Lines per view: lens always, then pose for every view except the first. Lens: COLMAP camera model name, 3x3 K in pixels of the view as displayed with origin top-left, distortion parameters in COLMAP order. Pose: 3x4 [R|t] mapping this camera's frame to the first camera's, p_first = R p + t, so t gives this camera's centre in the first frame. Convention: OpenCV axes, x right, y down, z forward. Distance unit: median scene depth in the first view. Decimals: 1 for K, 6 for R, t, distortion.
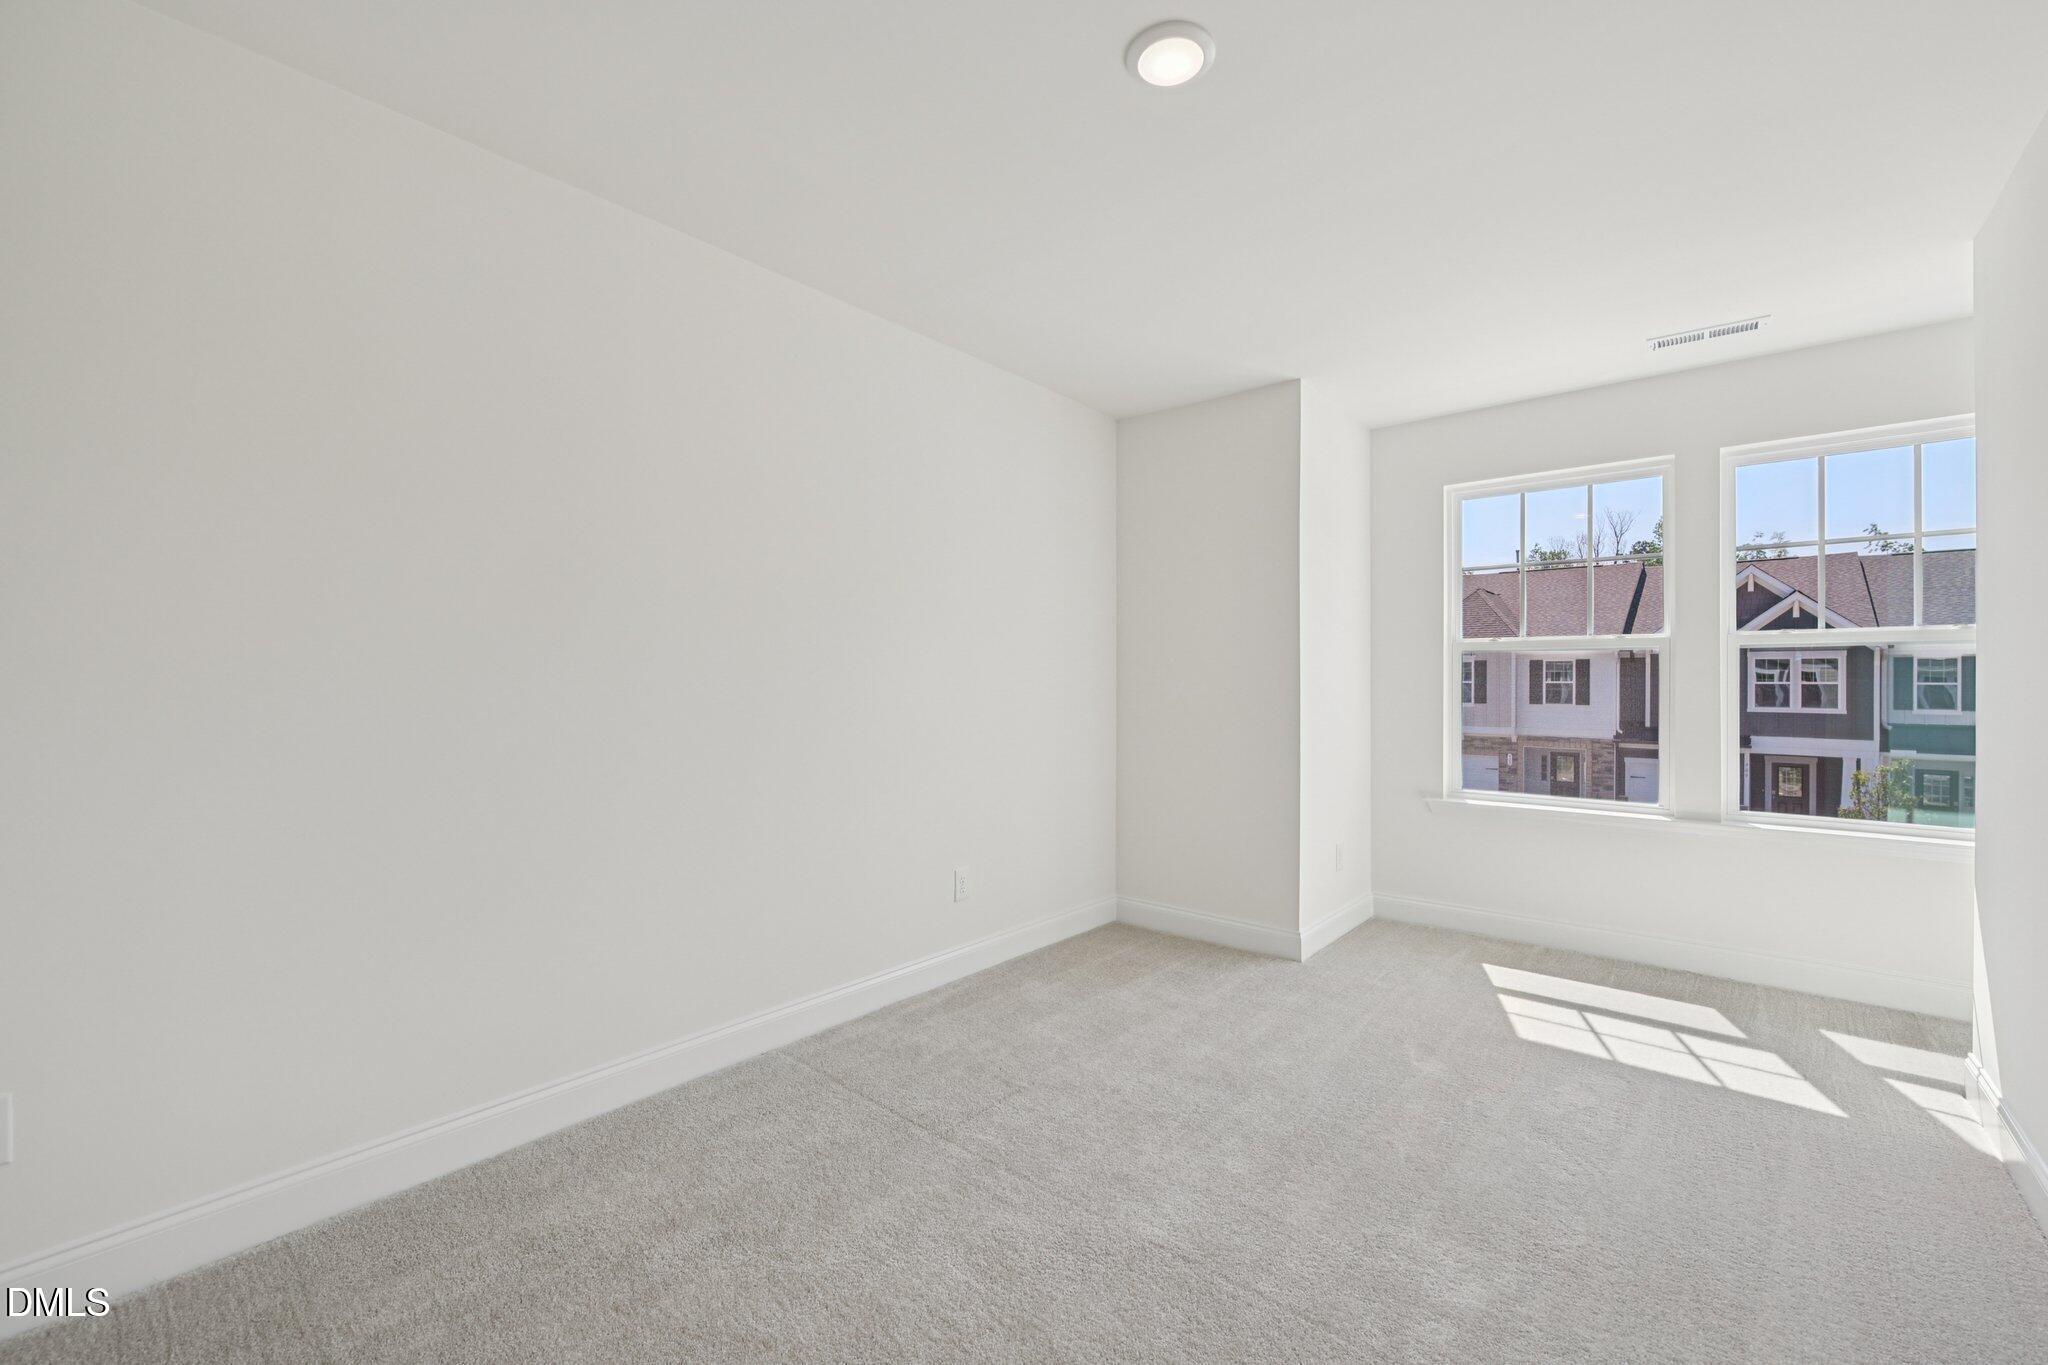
lens RADIAL K [[834.4, 0, 1034.2], [0, 834.4, 680.2], [0, 0, 1]] dist [-0.005027, 0.000392]
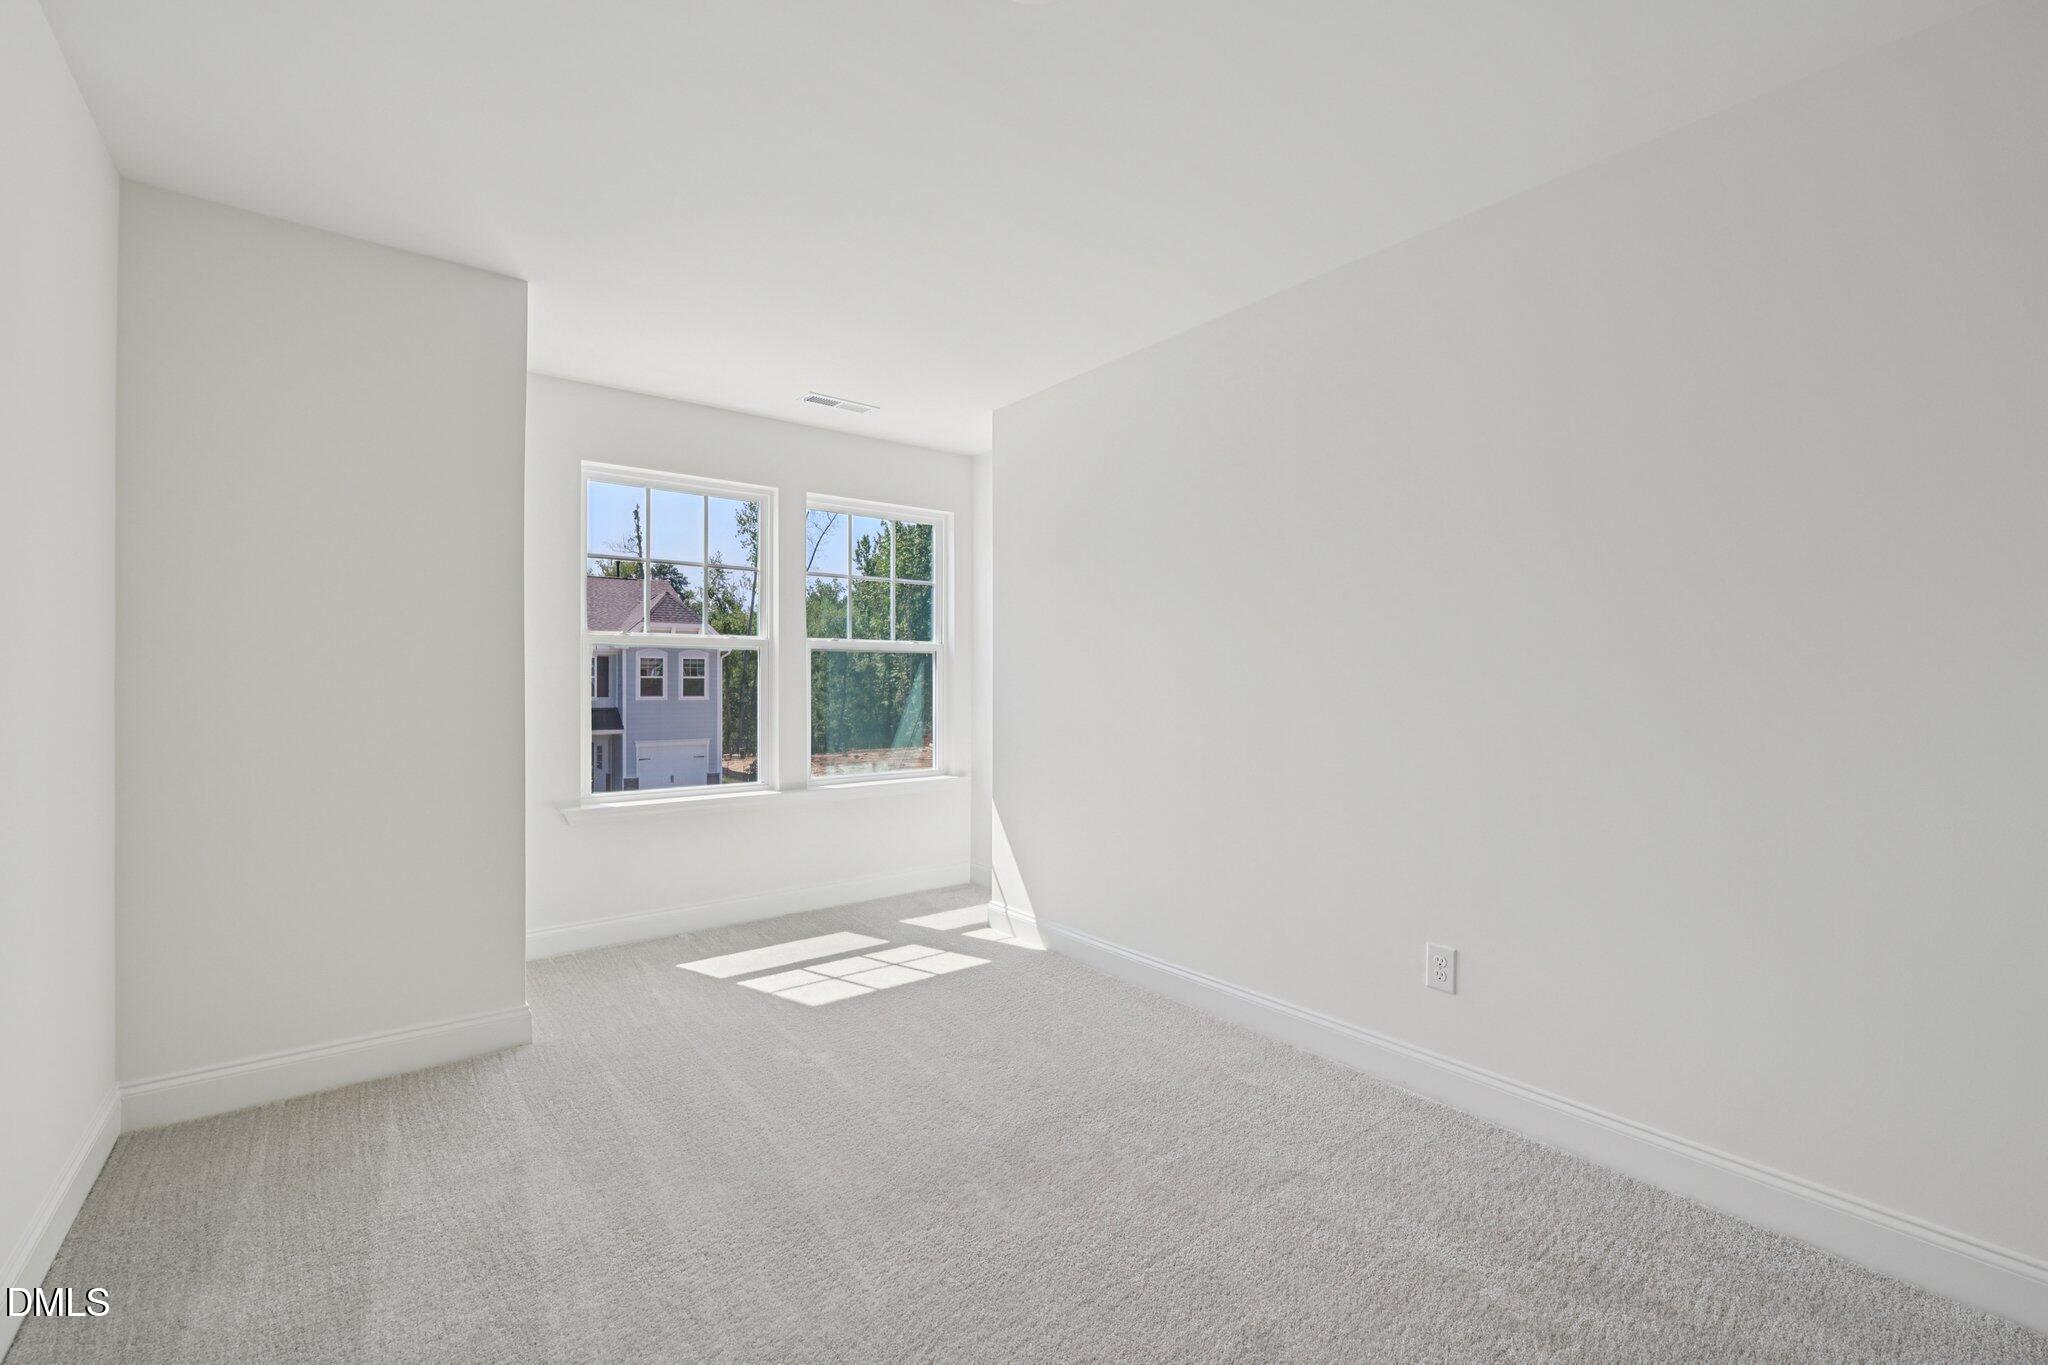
lens RADIAL K [[834.4, 0, 1028.5], [0, 834.4, 674.0], [0, 0, 1]] dist [-0.005027, 0.000392]
pose [[0.221460, 0.001772, 0.975168, -0.336536], [-0.001796, 0.999997, -0.001410, -0.001415], [-0.975168, -0.001439, 0.221463, 0.394388]]
